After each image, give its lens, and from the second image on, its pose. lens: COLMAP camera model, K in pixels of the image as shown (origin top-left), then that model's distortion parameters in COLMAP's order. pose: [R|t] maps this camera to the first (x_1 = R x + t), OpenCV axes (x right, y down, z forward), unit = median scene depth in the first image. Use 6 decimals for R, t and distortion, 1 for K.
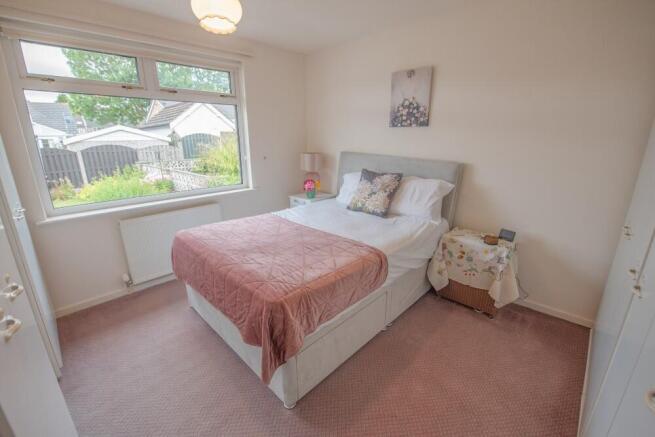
lens RADIAL K [[282.1, 0, 327.5], [0, 282.1, 218.5], [0, 0, 1]] dist [-0.001331, -0.000381]
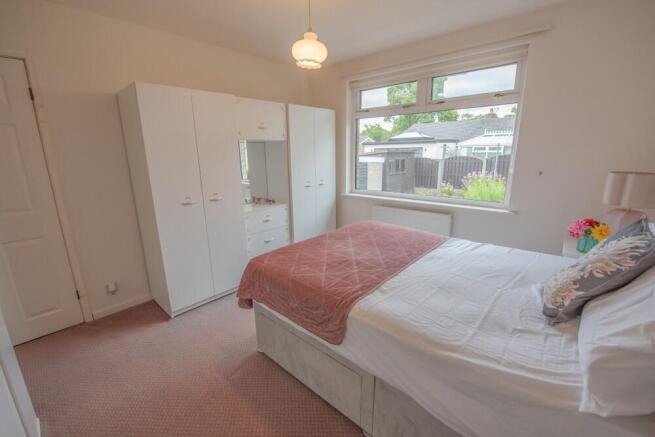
lens RADIAL K [[282.1, 0, 327.5], [0, 282.1, 218.5], [0, 0, 1]] dist [-0.001331, -0.000381]
pose [[0.042661, 0.242723, -0.969157, 0.648096], [-0.269266, 0.936940, 0.222801, -0.179883], [0.962121, 0.251456, 0.105328, 0.659830]]
